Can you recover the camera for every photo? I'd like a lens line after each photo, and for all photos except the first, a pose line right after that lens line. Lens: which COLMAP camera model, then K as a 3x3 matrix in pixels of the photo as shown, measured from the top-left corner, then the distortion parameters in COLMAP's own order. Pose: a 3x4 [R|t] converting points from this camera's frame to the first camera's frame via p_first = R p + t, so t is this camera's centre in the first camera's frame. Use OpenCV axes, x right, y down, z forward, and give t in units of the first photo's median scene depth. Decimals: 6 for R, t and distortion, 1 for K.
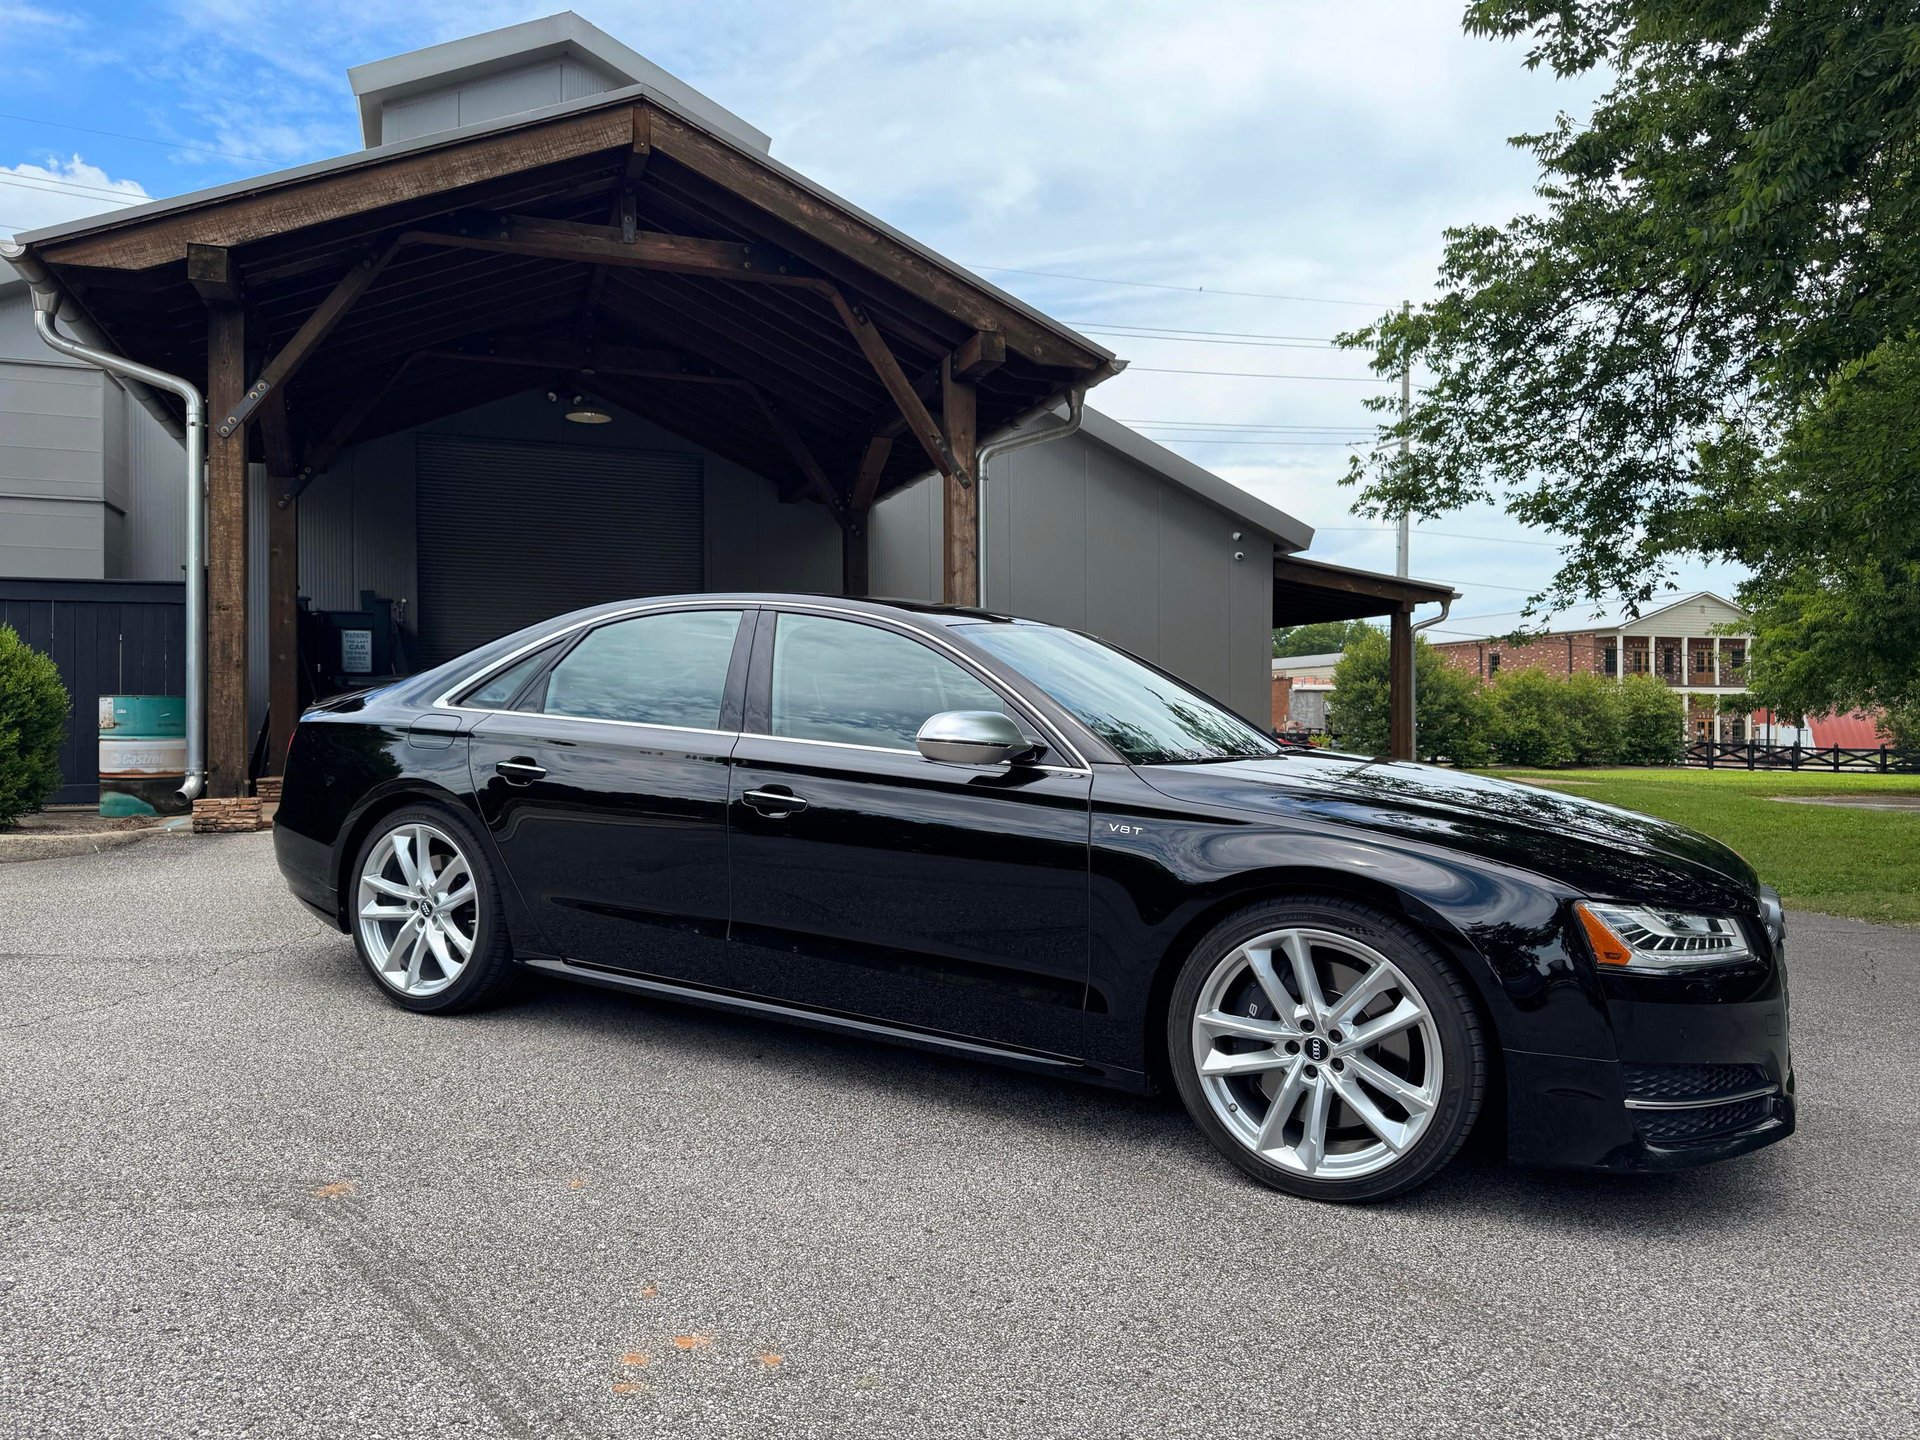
lens RADIAL K [[1373.1, 0, 962.4], [0, 1373.1, 728.7], [0, 0, 1]] dist [0.018731, -0.023817]
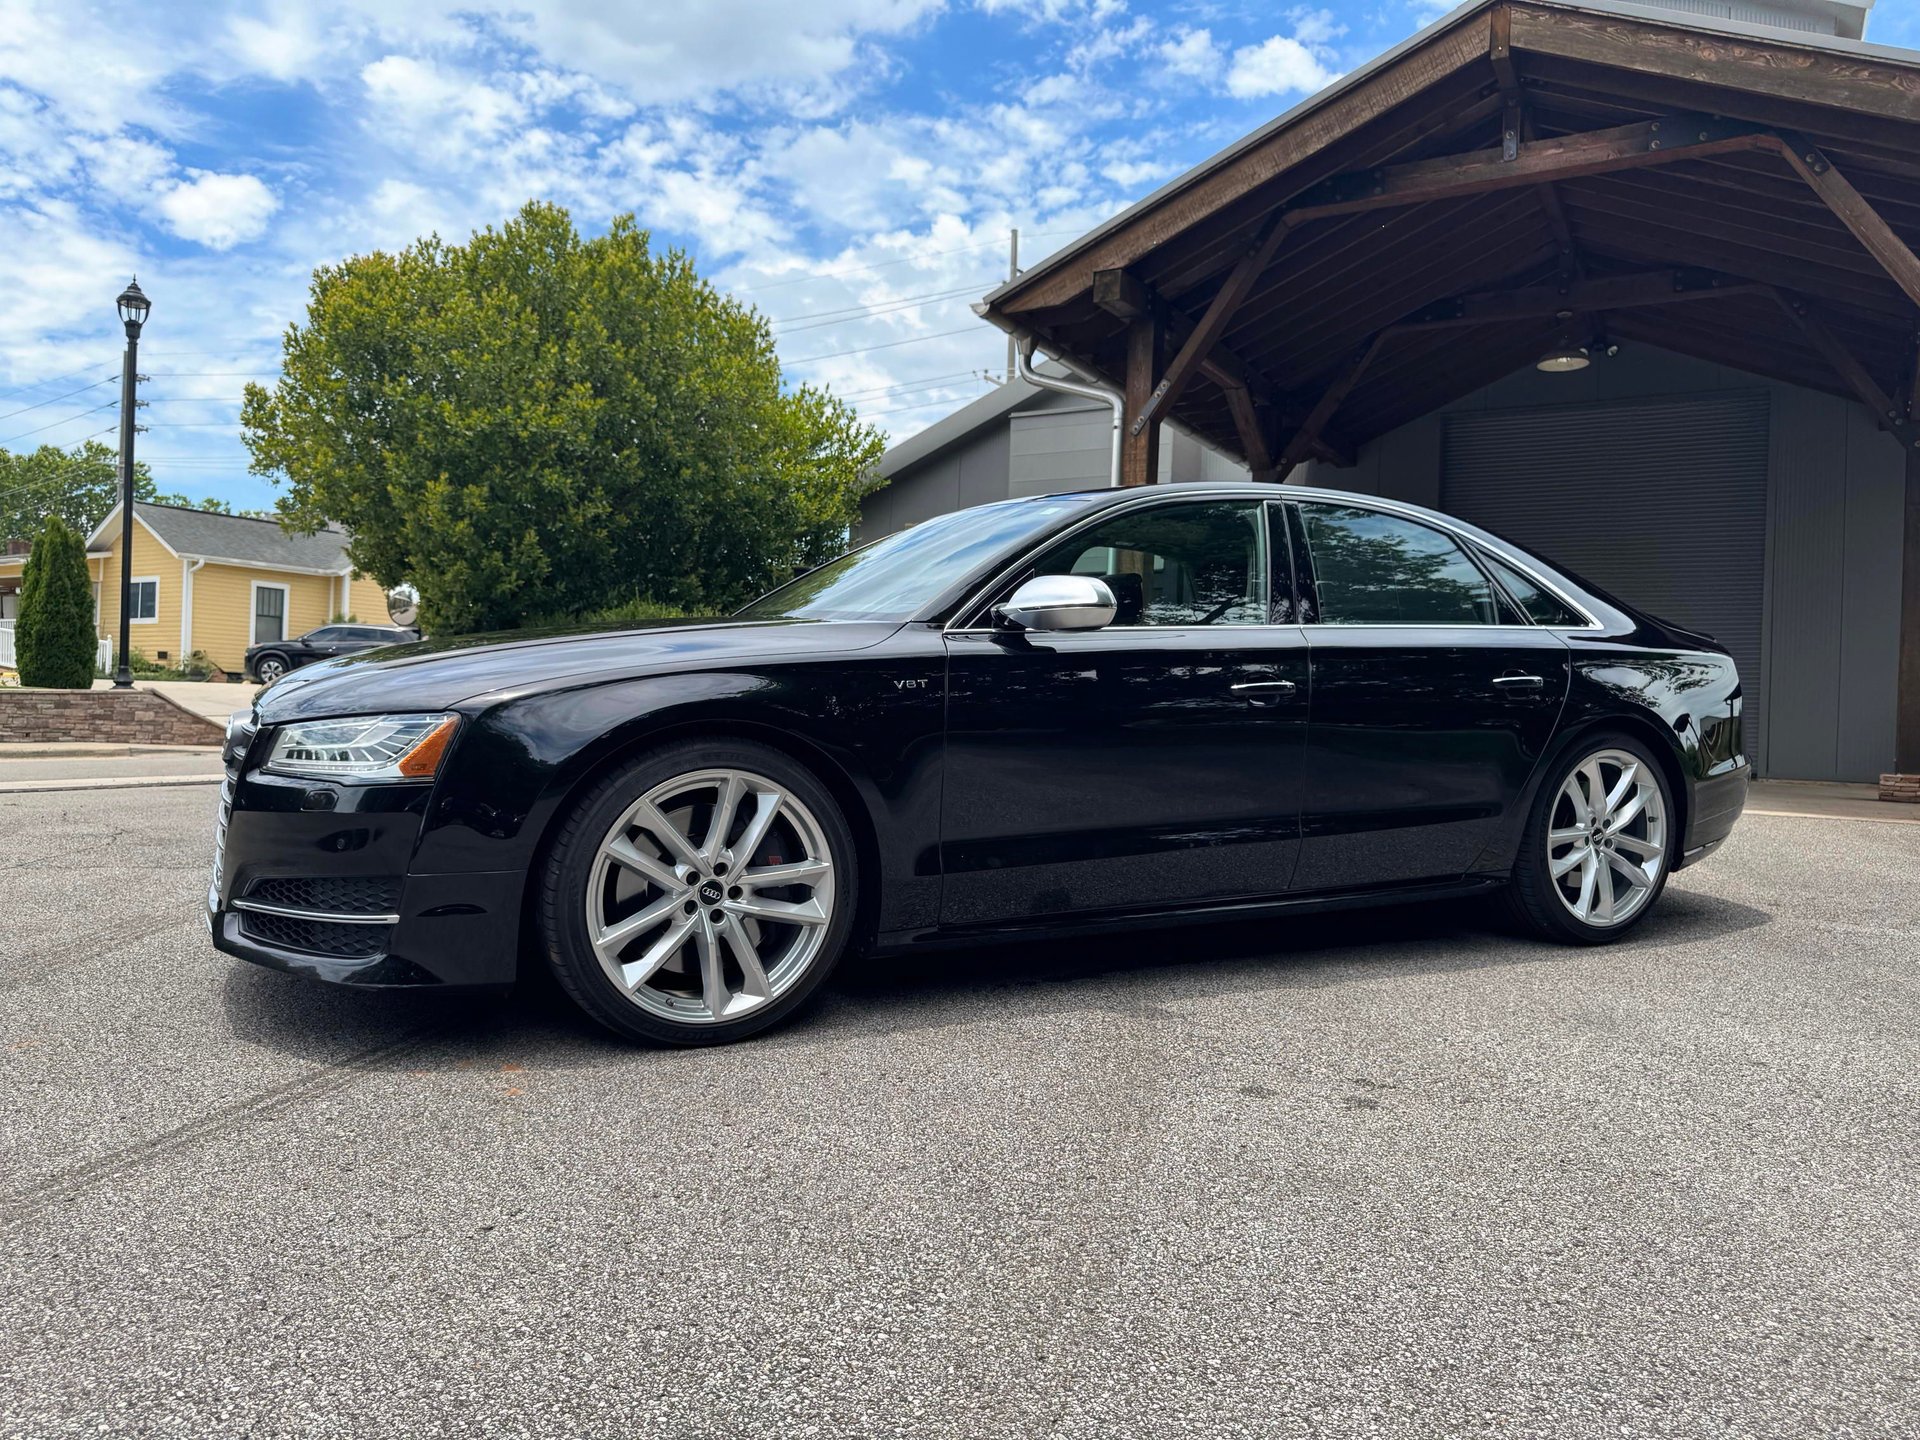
lens RADIAL K [[1373.1, 0, 947.5], [0, 1373.1, 727.2], [0, 0, 1]] dist [0.018731, -0.023817]
pose [[0.635724, 0.018582, -0.771693, 0.277088], [-0.029232, 0.999573, -0.000012, 0.043193], [0.771363, 0.022566, 0.635996, 0.156293]]
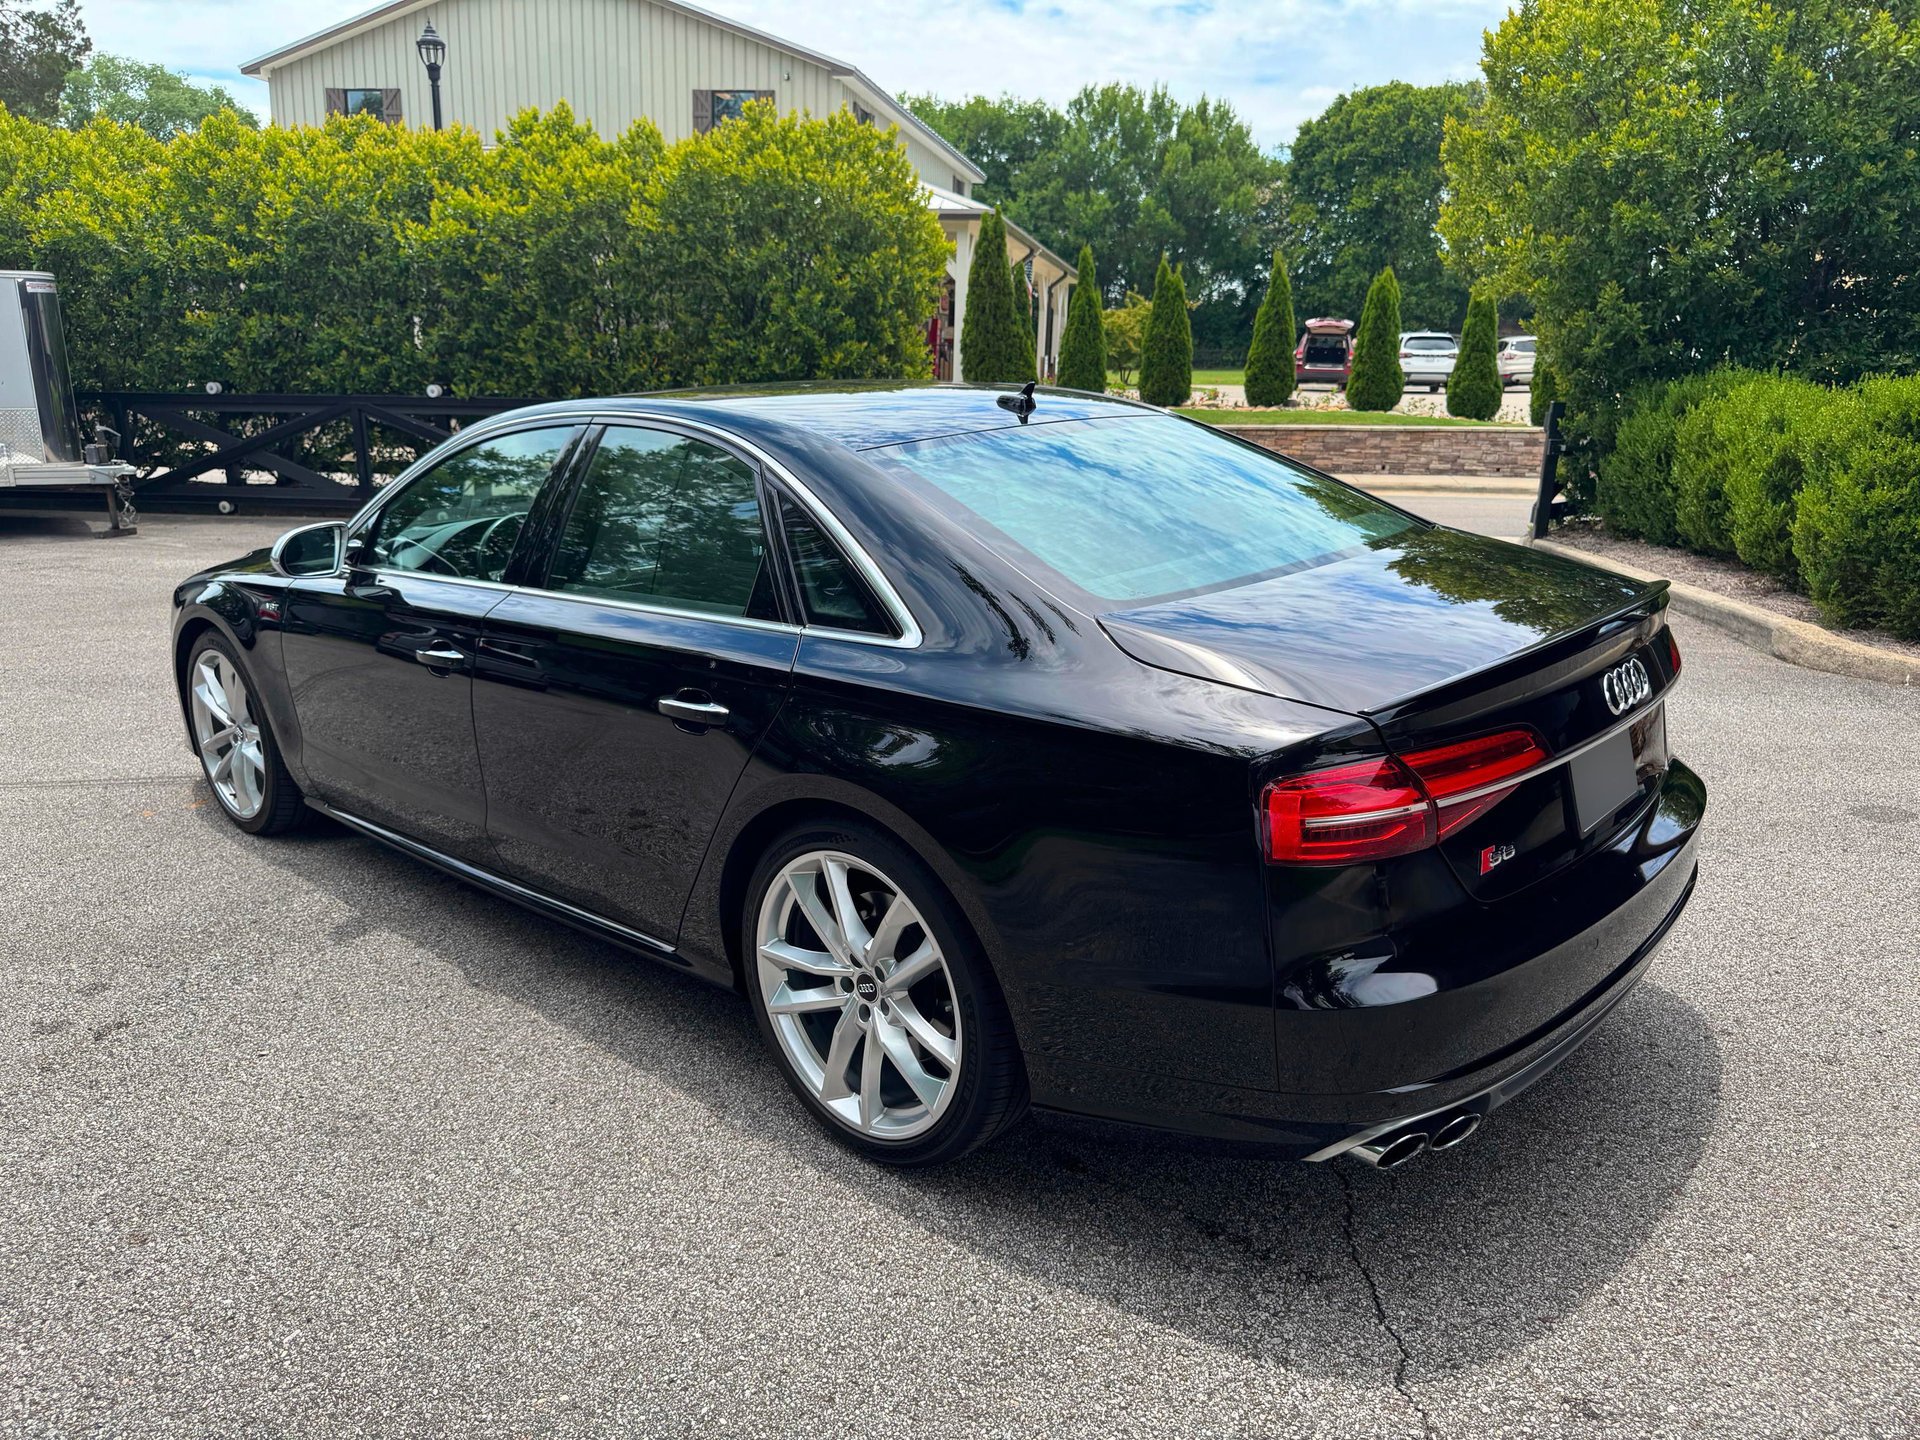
lens RADIAL K [[1373.1, 0, 959.0], [0, 1373.1, 729.8], [0, 0, 1]] dist [0.018731, -0.023817]
pose [[-0.497890, 0.209458, -0.841566, 0.271228], [-0.028783, 0.965870, 0.257424, -0.065162], [0.866763, 0.152392, -0.474868, 0.871586]]
